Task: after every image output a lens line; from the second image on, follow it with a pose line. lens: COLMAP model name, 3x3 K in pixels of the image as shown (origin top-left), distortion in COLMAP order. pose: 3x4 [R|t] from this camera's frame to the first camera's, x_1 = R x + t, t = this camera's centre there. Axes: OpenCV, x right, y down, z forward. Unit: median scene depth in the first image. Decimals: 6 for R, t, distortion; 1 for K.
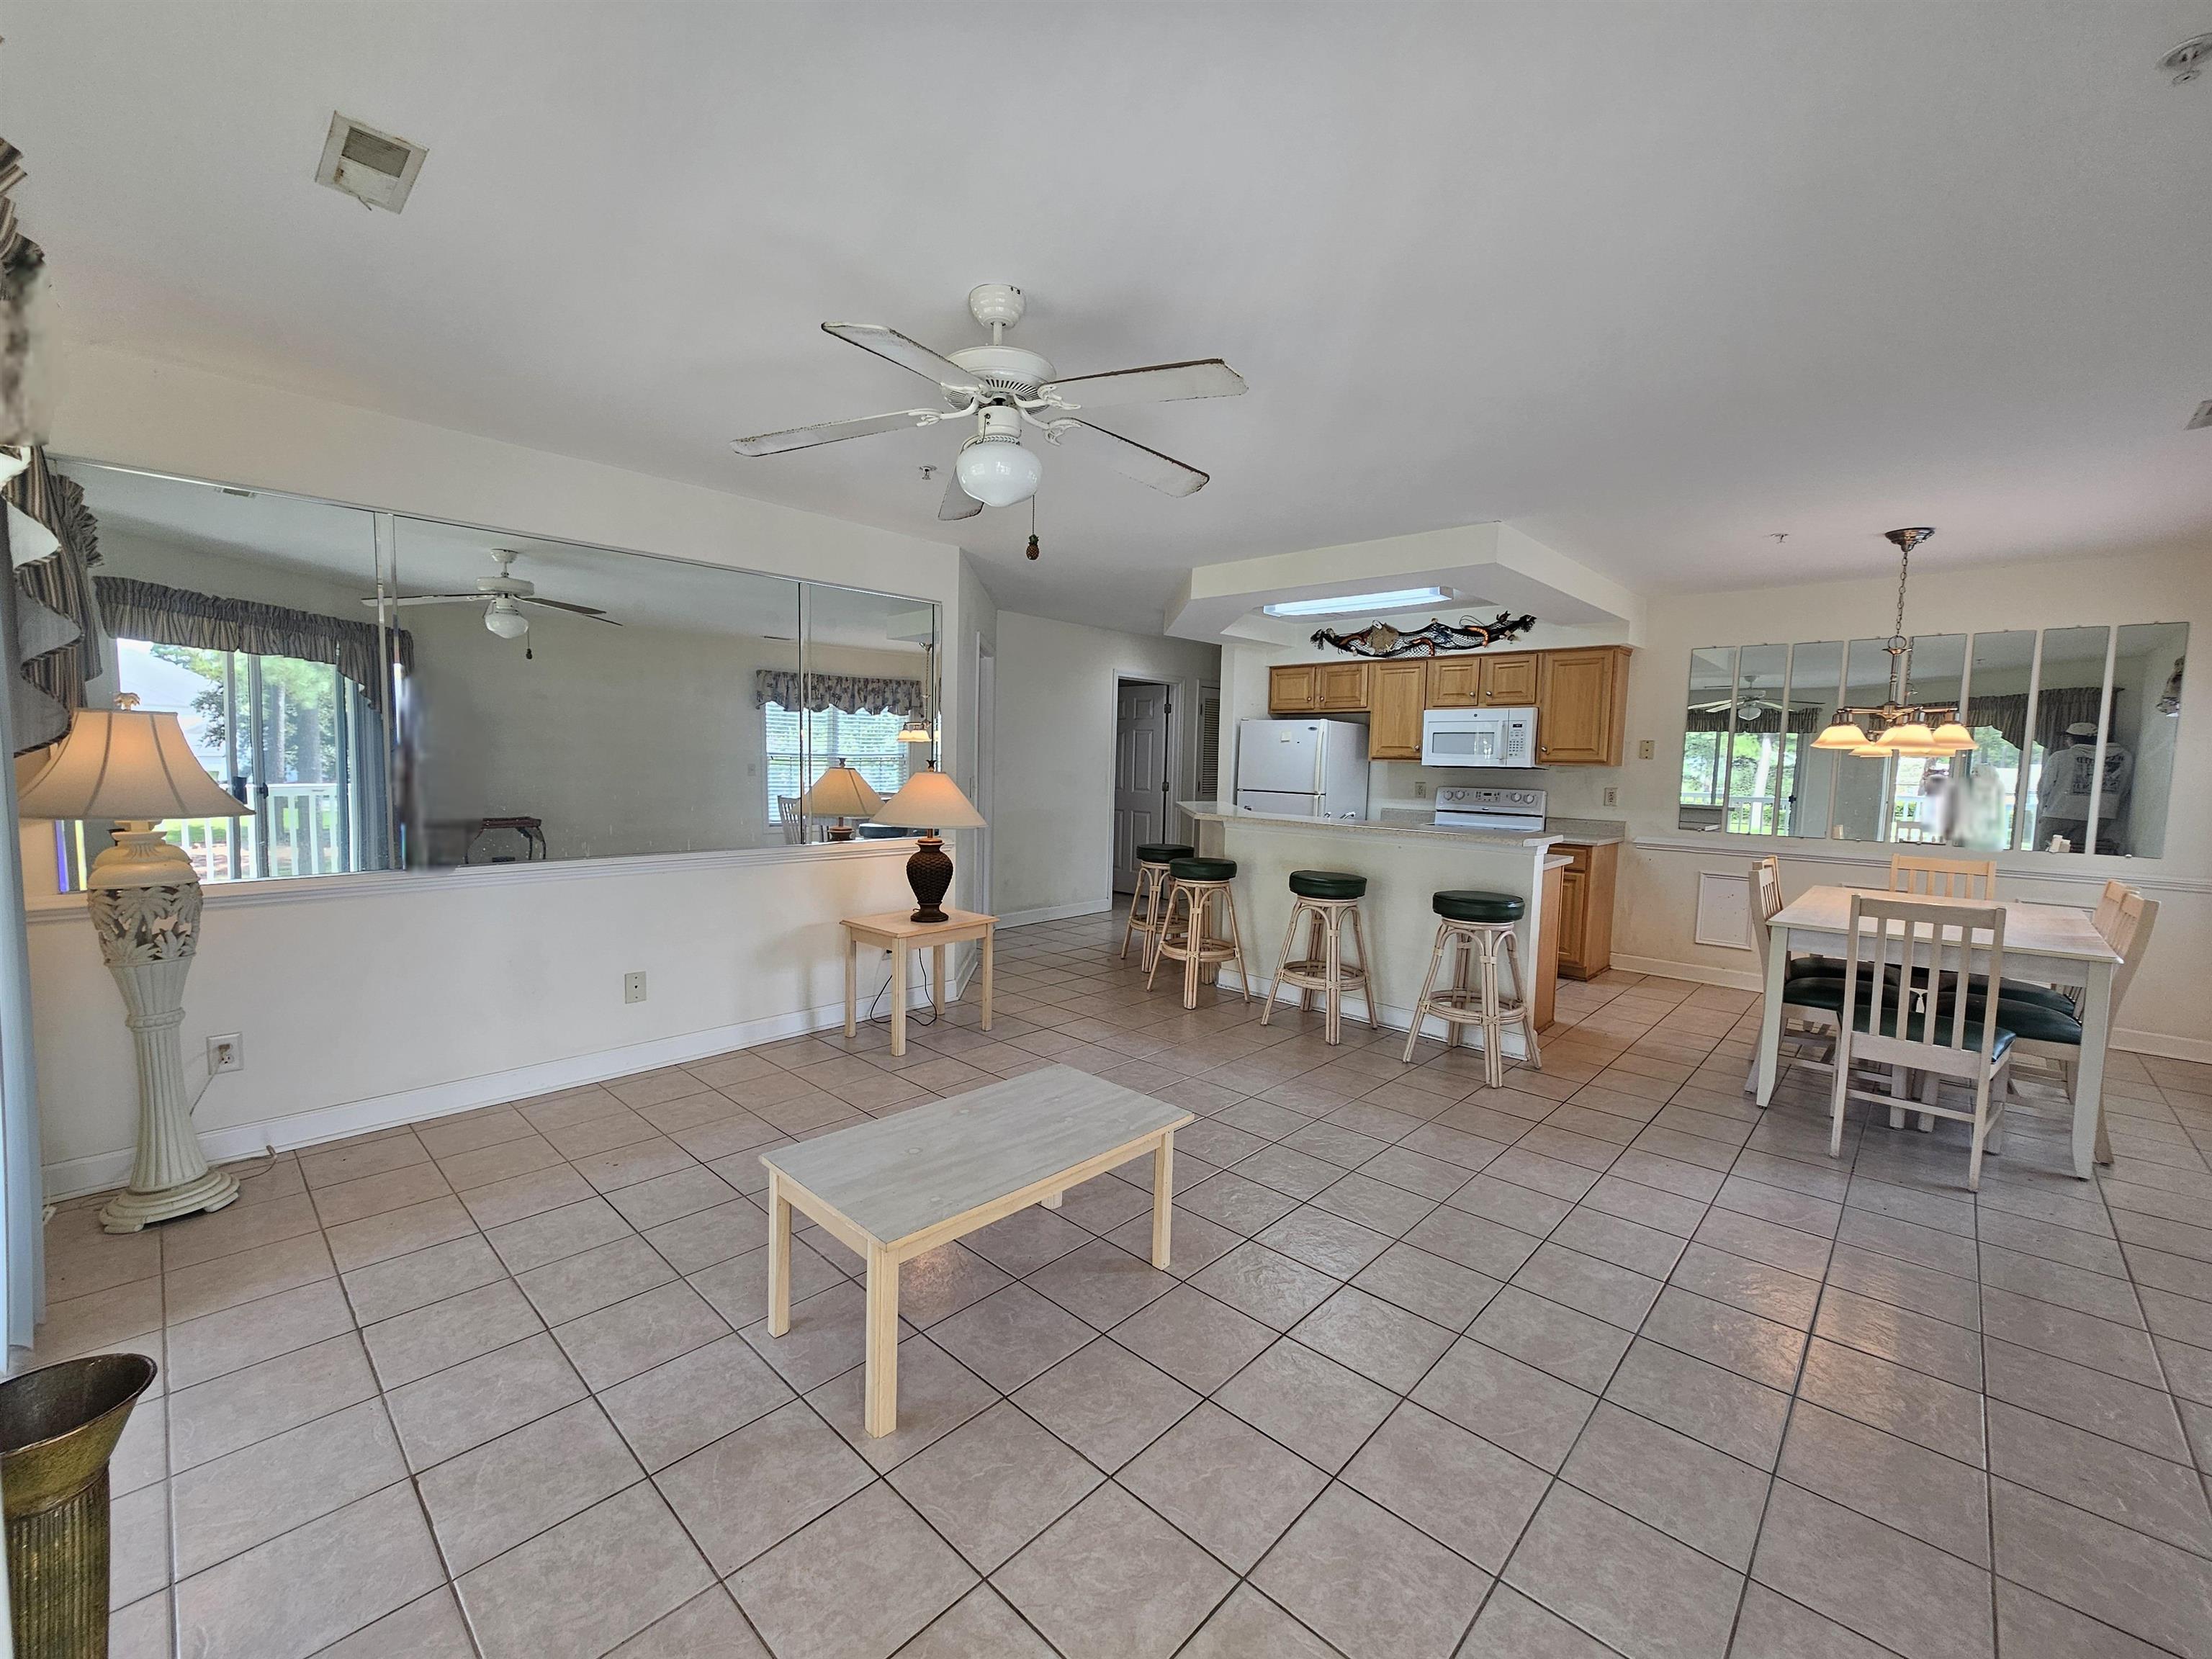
lens RADIAL K [[903.4, 0, 1101.7], [0, 903.4, 835.4], [0, 0, 1]] dist [0.000972, -0.000285]
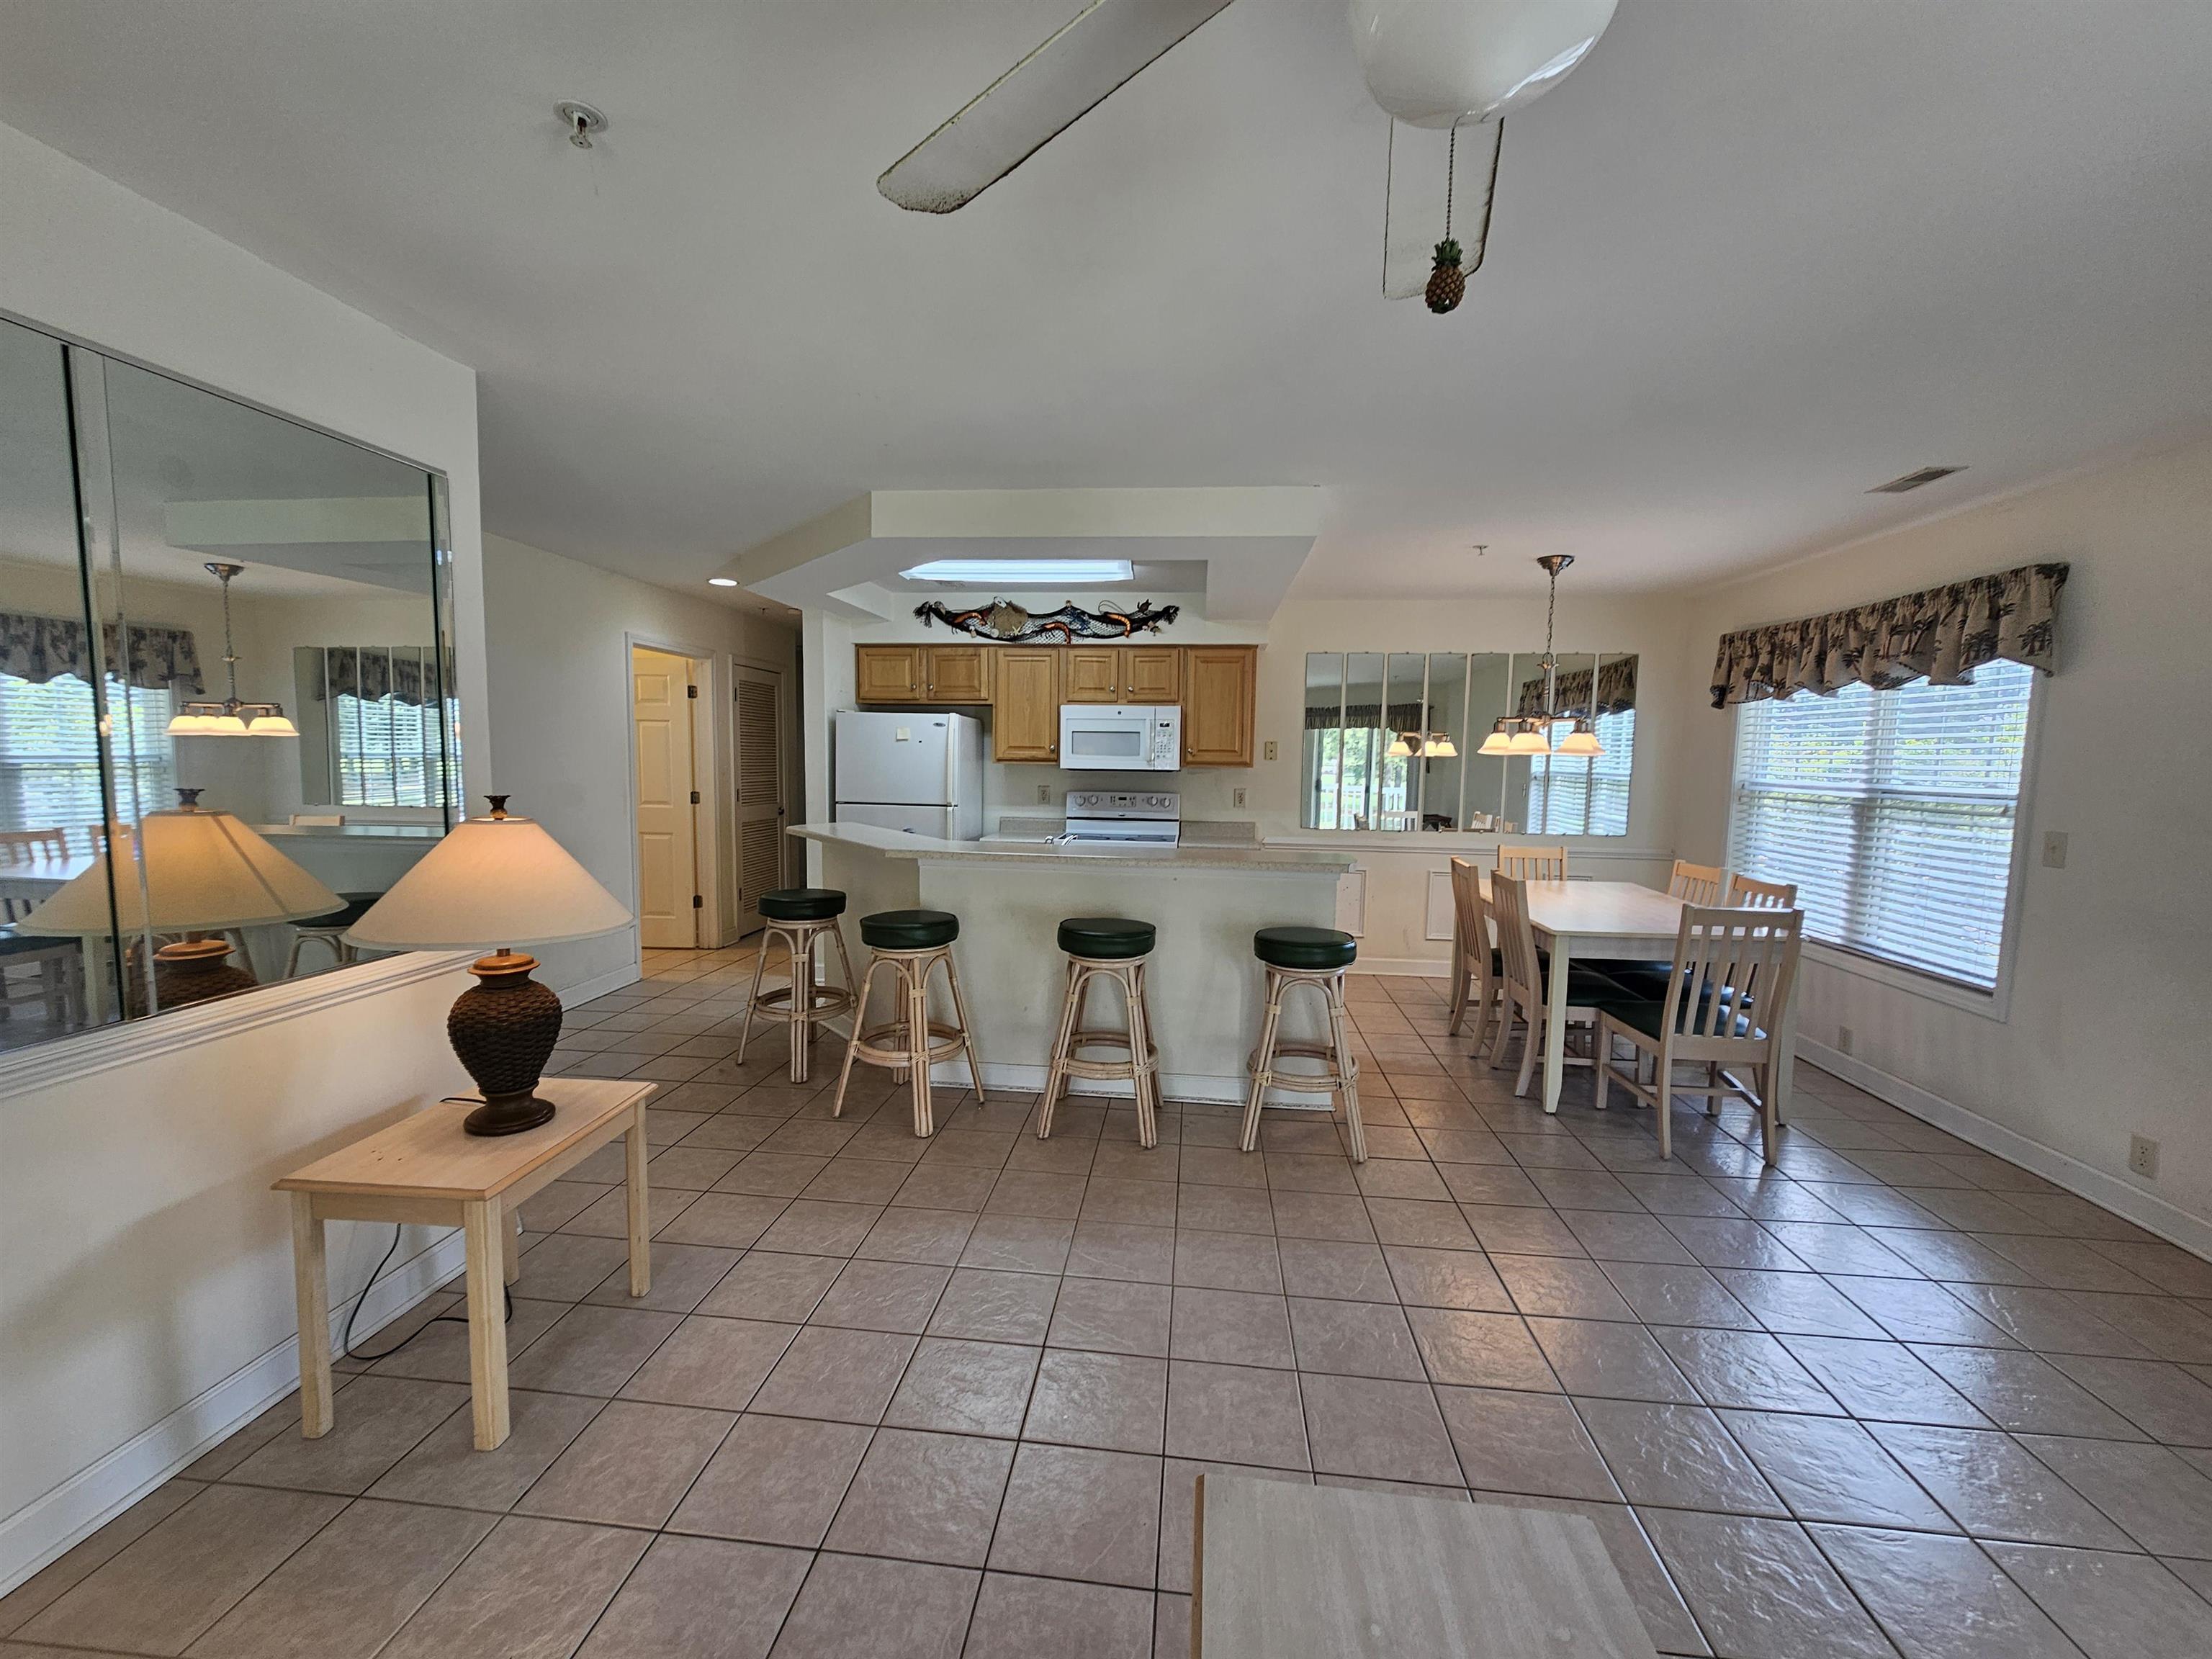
lens RADIAL K [[903.4, 0, 1104.0], [0, 903.4, 836.5], [0, 0, 1]] dist [0.000972, -0.000285]
pose [[0.796040, -0.064388, 0.601810, -0.150933], [0.055057, 0.997906, 0.033941, -0.040626], [-0.602735, 0.006115, 0.797918, 0.288121]]
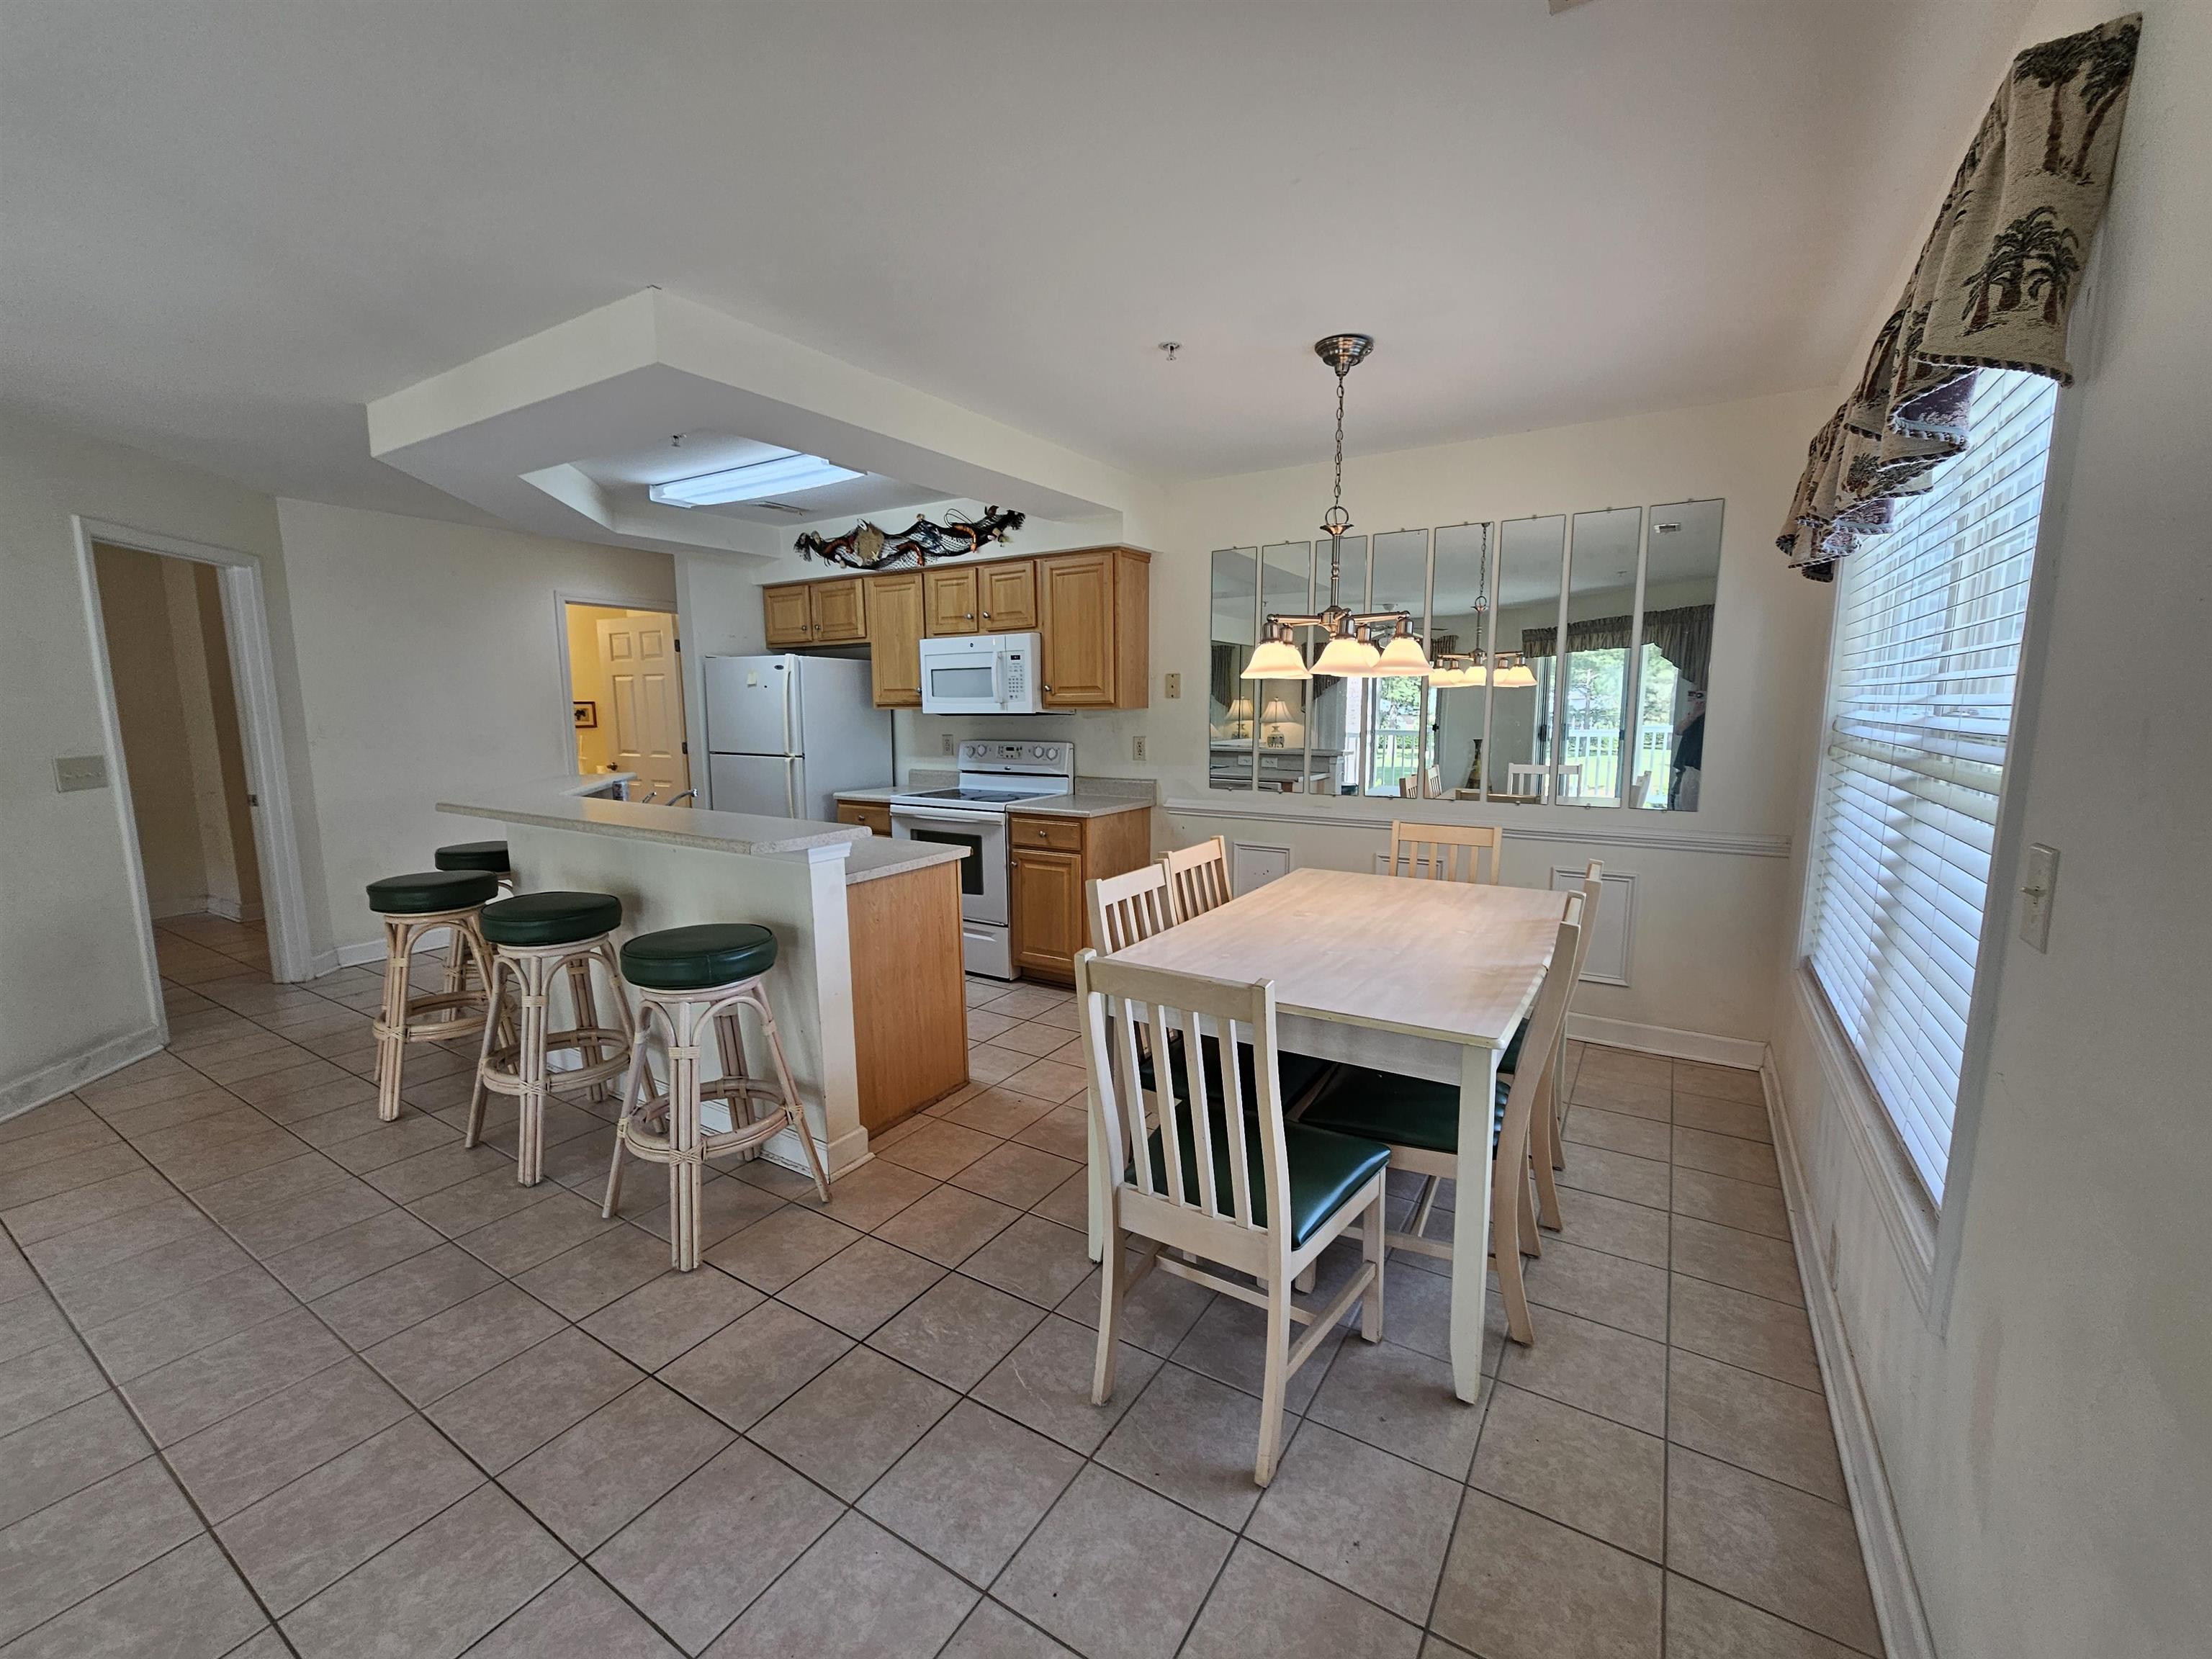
lens RADIAL K [[903.4, 0, 1105.1], [0, 903.4, 832.7], [0, 0, 1]] dist [0.000972, -0.000285]
pose [[0.978996, -0.054392, 0.196489, 0.365917], [0.043552, 0.997303, 0.059078, -0.016865], [-0.199172, -0.049280, 0.978725, 0.235695]]
